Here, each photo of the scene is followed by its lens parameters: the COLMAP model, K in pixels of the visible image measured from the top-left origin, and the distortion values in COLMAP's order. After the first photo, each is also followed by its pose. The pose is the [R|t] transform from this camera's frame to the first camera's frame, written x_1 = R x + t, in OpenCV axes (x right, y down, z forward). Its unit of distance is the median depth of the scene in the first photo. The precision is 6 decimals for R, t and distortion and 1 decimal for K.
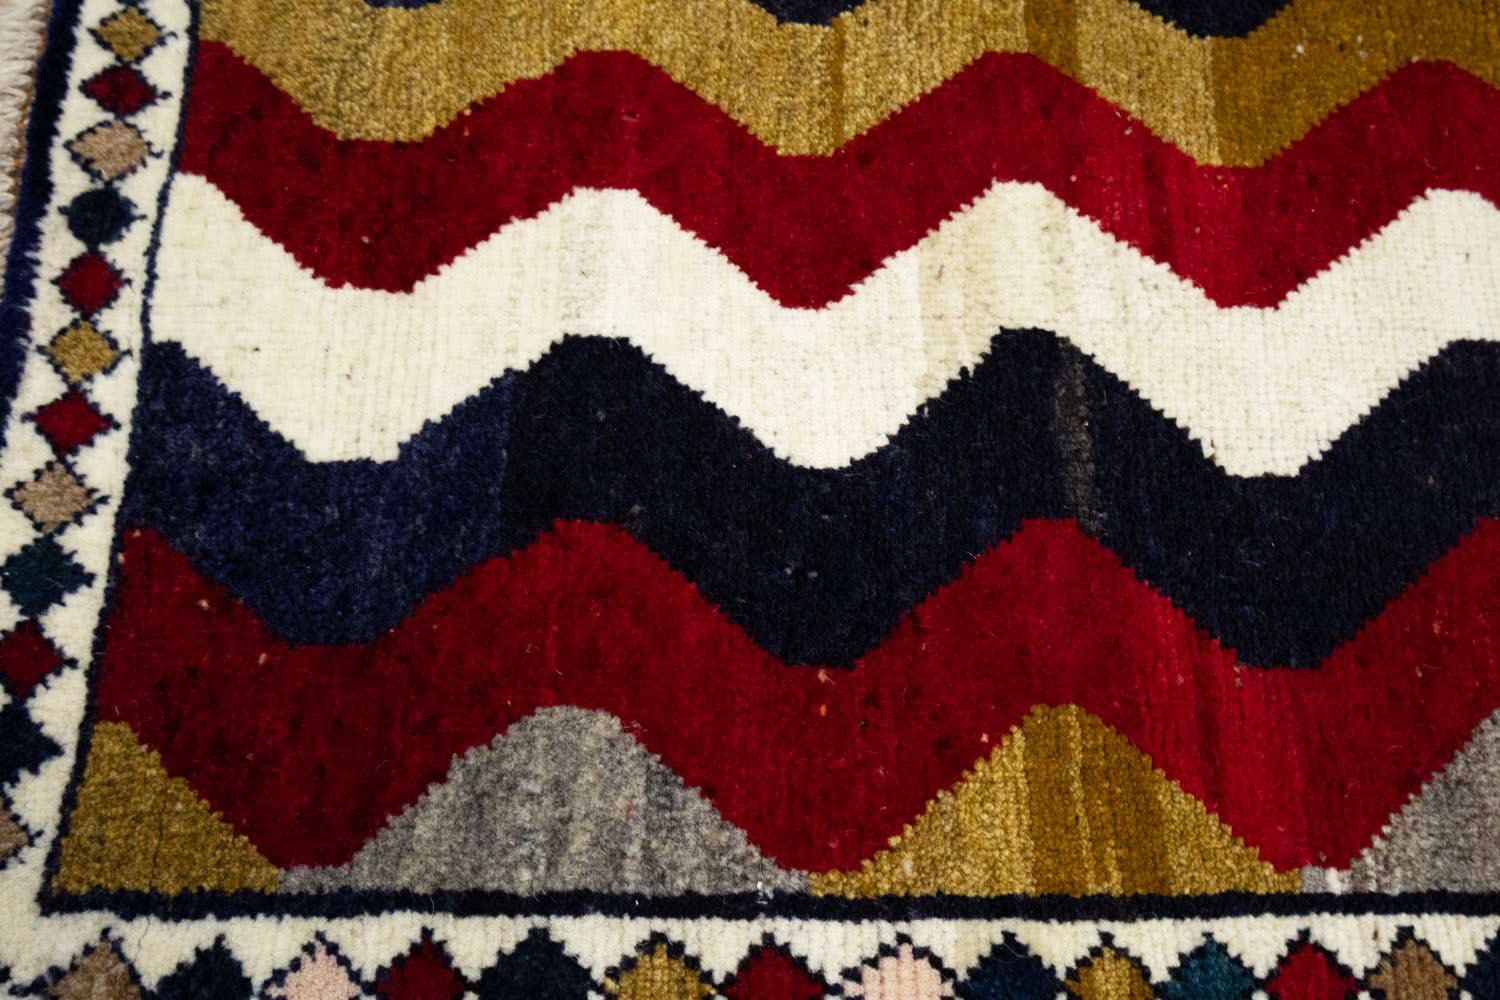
lens RADIAL K [[1557.9, 0, 745.8], [0, 1557.9, 498.7], [0, 0, 1]] dist [-0.008452, -0.005826]
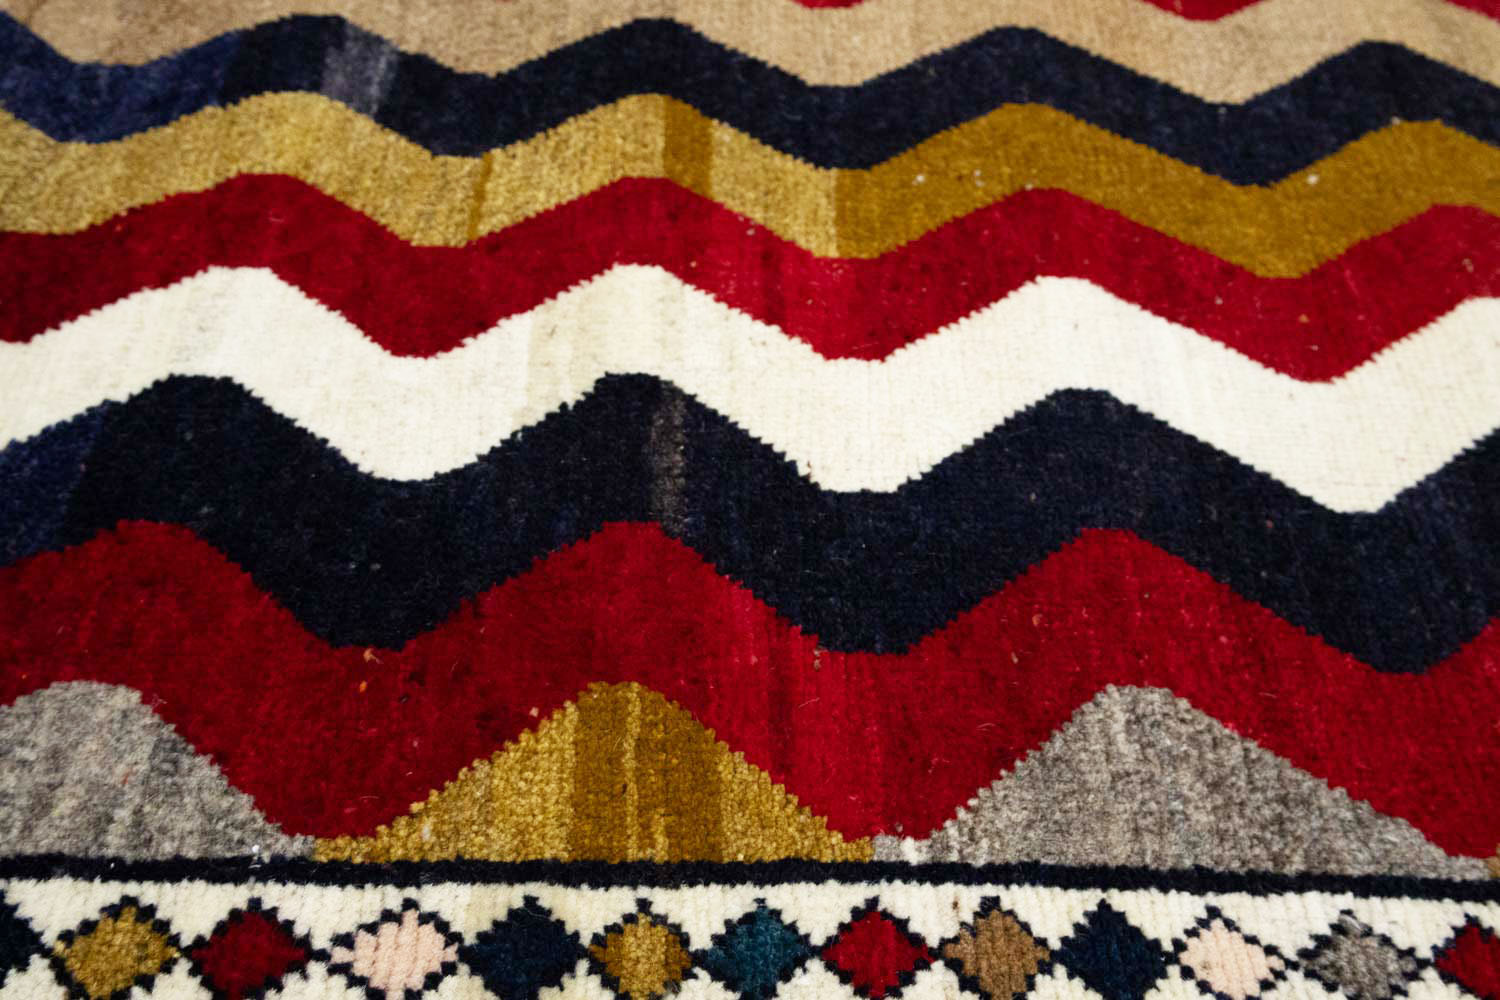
lens RADIAL K [[1557.9, 0, 745.8], [0, 1557.9, 498.7], [0, 0, 1]] dist [-0.008452, -0.005826]
pose [[0.999949, -0.009605, 0.003260, 0.269004], [0.010130, 0.929225, -0.369376, 0.367570], [0.000519, 0.369390, 0.929274, 0.092637]]
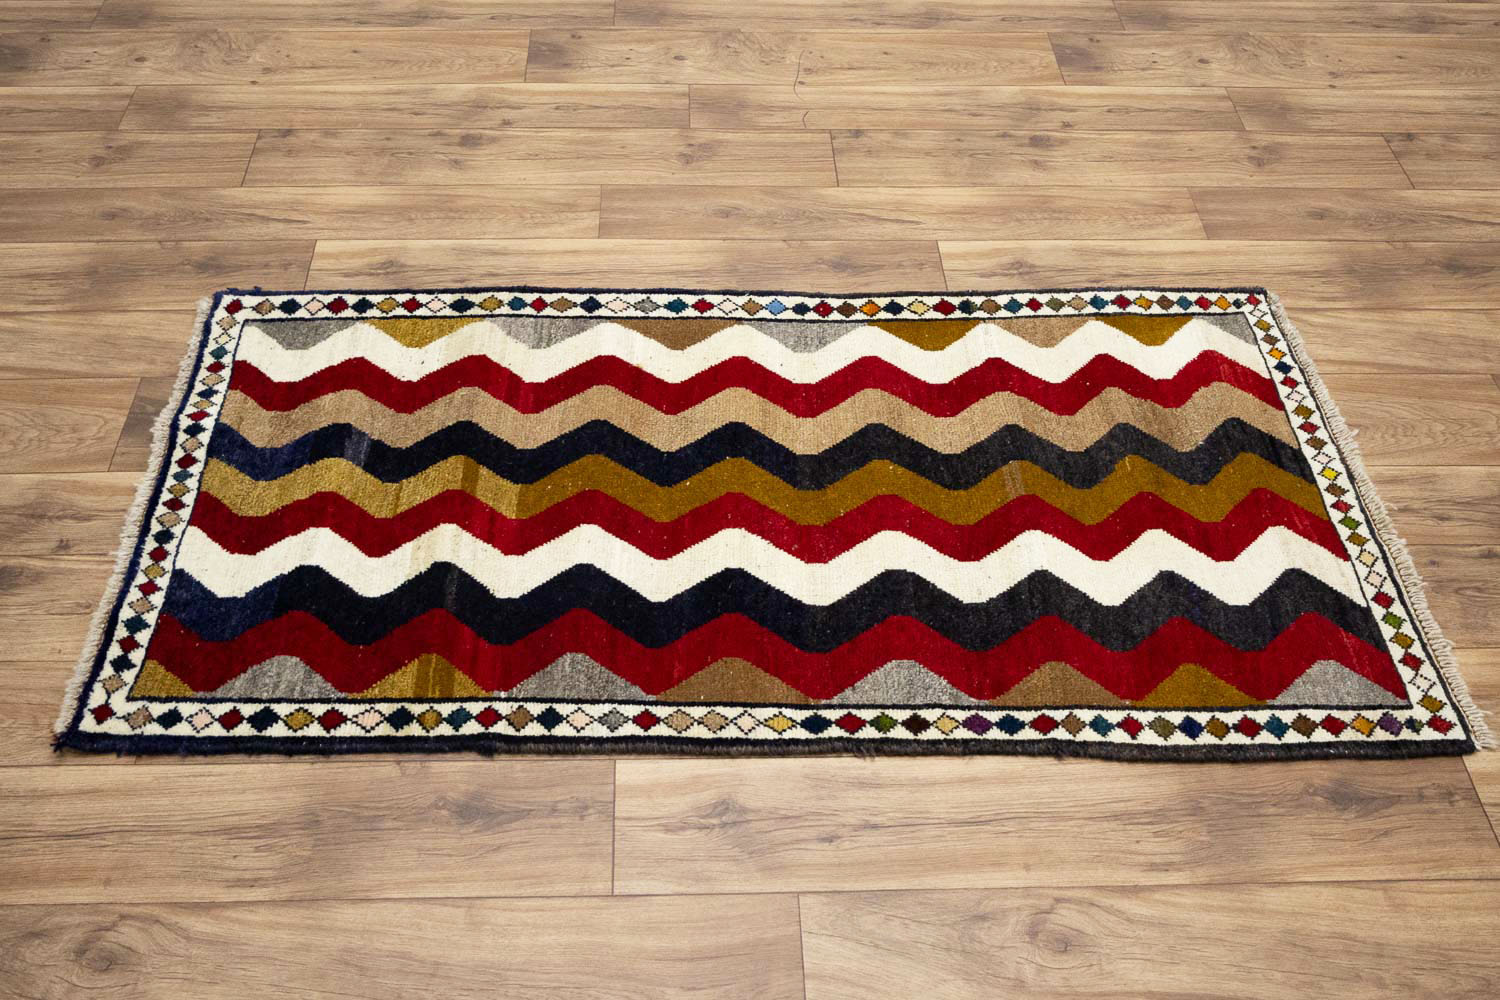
lens RADIAL K [[1472.5, 0, 738.5], [0, 1472.5, 572.3], [0, 0, 1]] dist [-0.018708, 0.006270]
pose [[0.999672, -0.025604, 0.000897, 0.855352], [0.024226, 0.933314, -0.358242, 1.107447], [0.008336, 0.358147, 0.933628, -2.004397]]
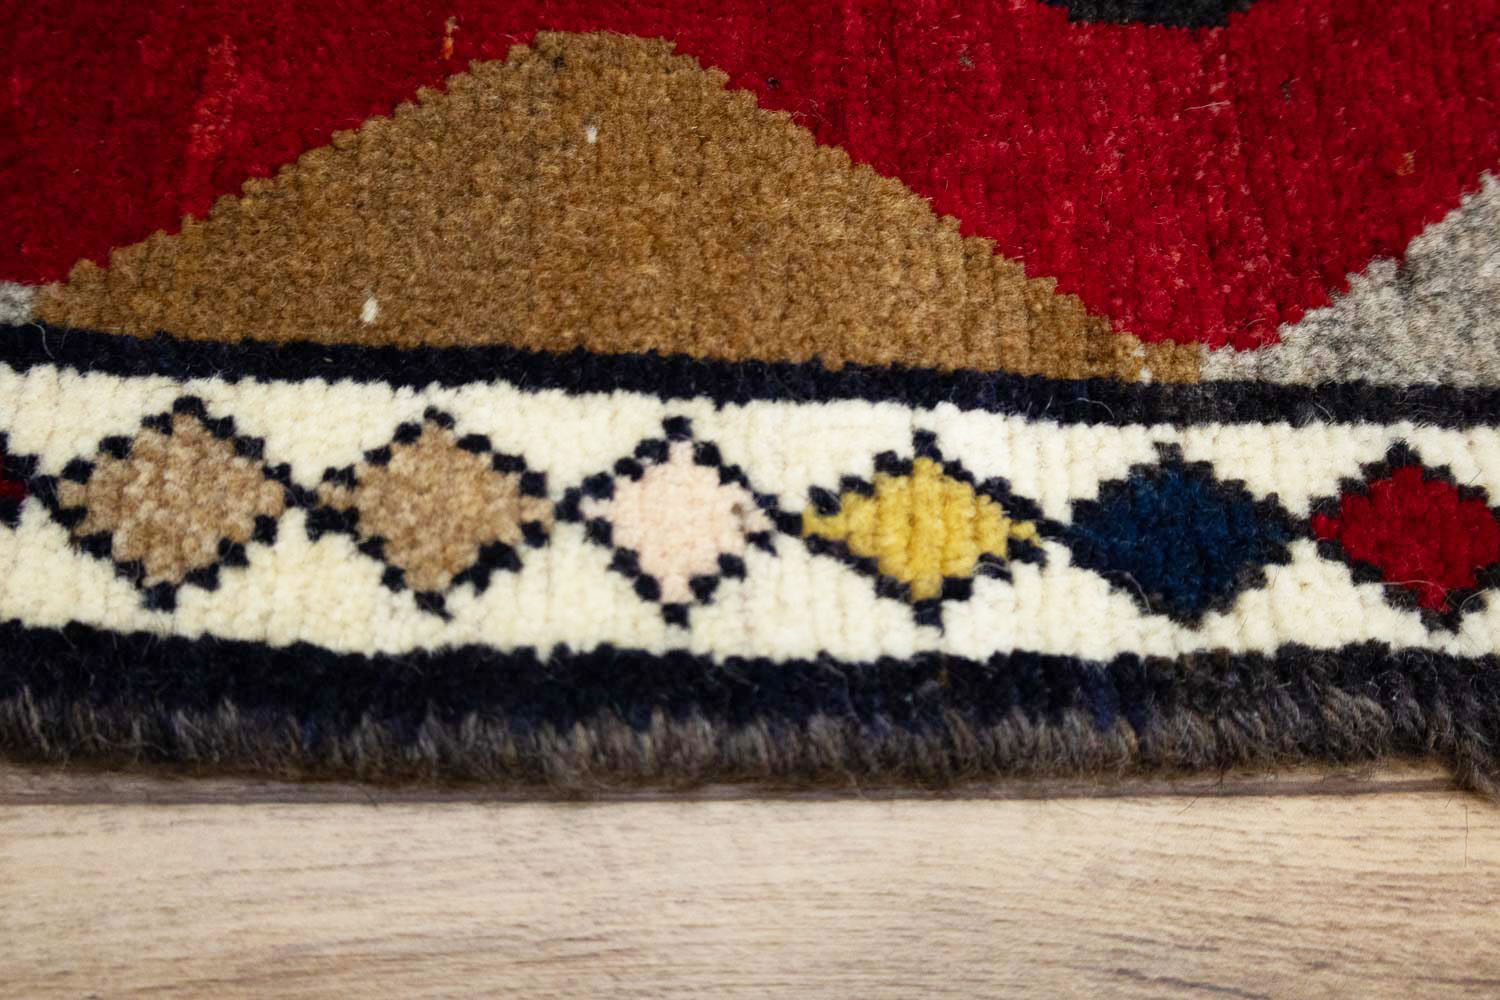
lens RADIAL K [[1557.9, 0, 745.8], [0, 1557.9, 498.7], [0, 0, 1]] dist [-0.008452, -0.005826]
pose [[0.999533, 0.001762, 0.030504, 0.871546], [0.000165, 0.998010, -0.063051, 0.329398], [-0.030555, 0.063026, 0.997544, 0.513025]]
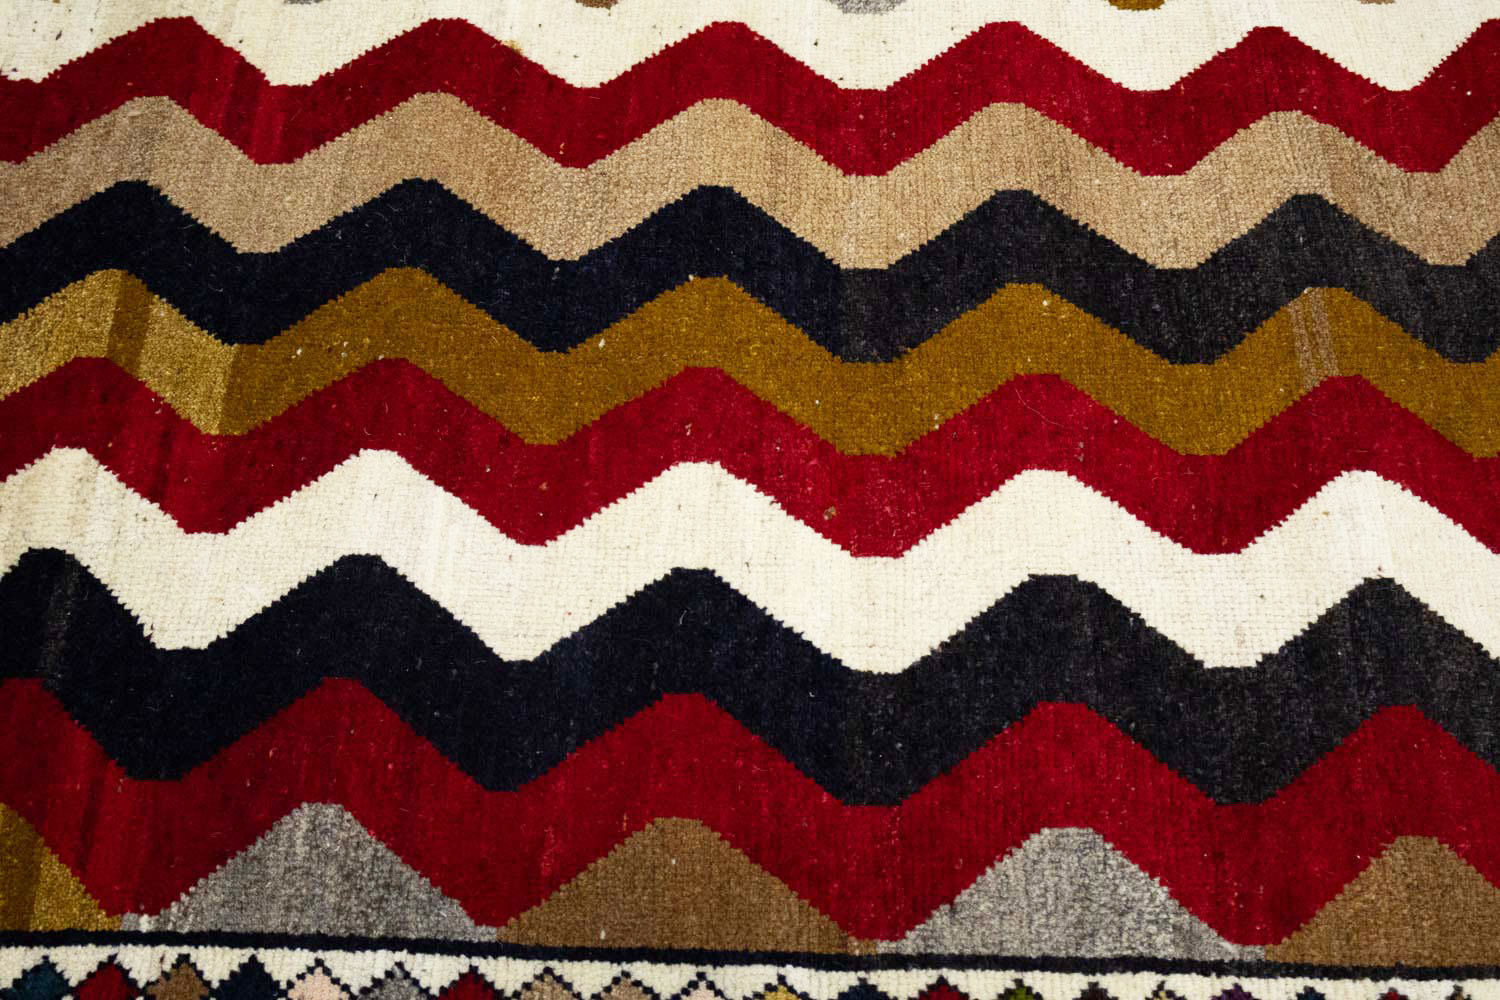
lens RADIAL K [[1557.9, 0, 745.8], [0, 1557.9, 498.7], [0, 0, 1]] dist [-0.008452, -0.005826]
pose [[0.999473, -0.007448, -0.031595, 0.953134], [0.004035, 0.994280, -0.106732, 0.003064], [0.032209, 0.106548, 0.993786, -0.477631]]
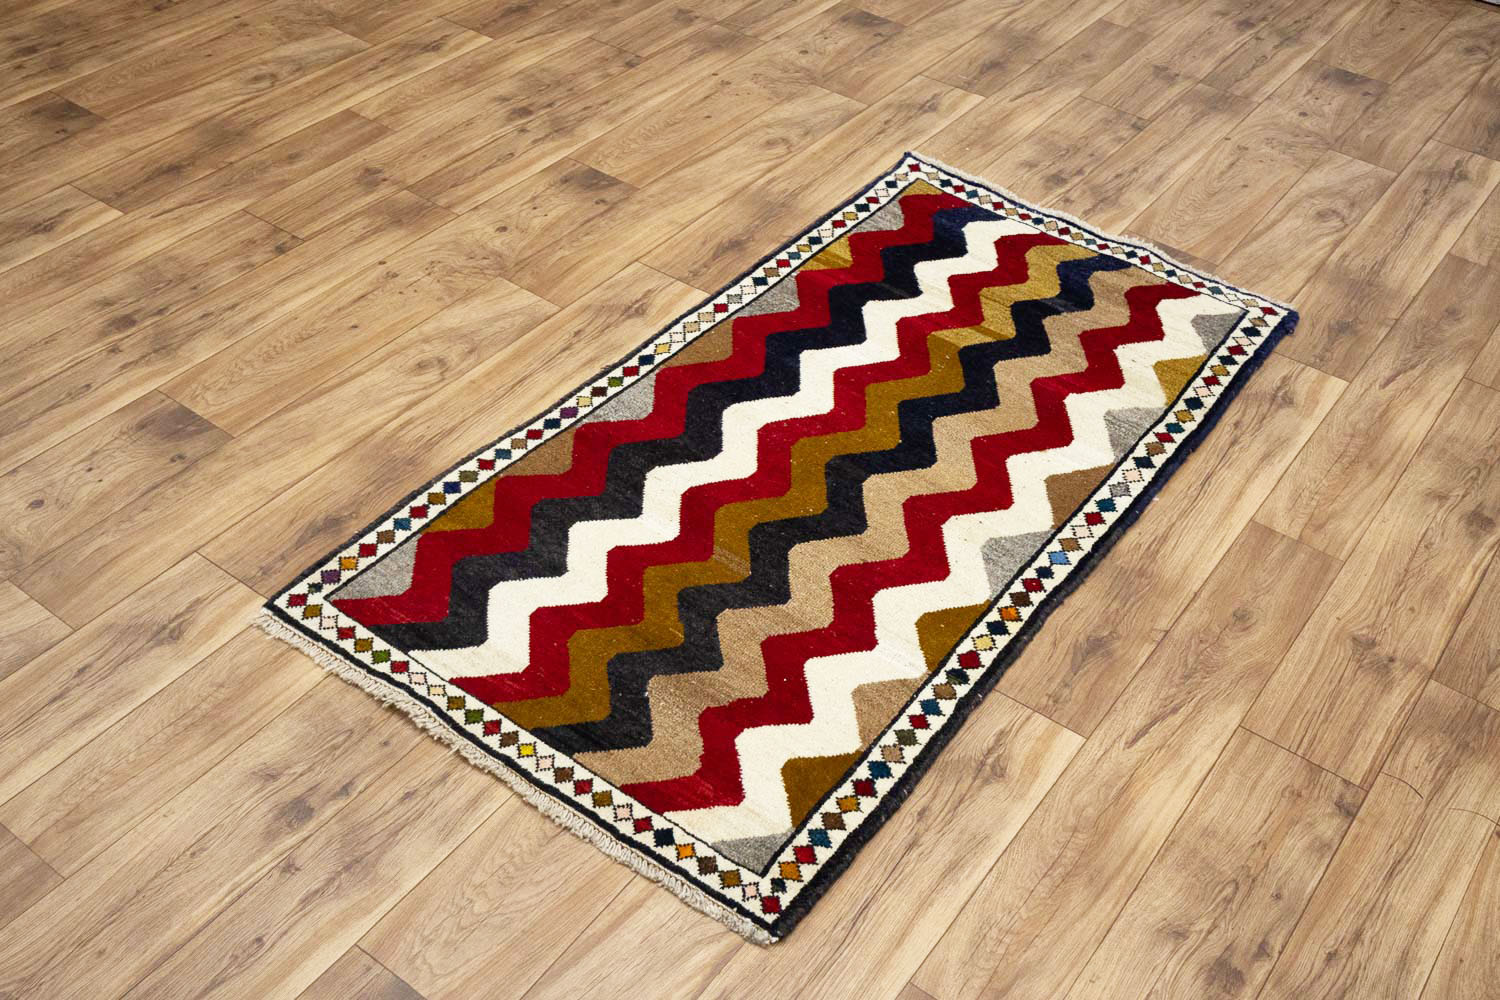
lens RADIAL K [[1536.5, 0, 731.6], [0, 1536.5, 495.5], [0, 0, 1]] dist [-0.022533, 0.024869]
pose [[-0.609454, 0.473129, -0.636172, 3.949148], [-0.762811, -0.131253, 0.633160, -2.822443], [0.216067, 0.871161, 0.440900, -0.645380]]
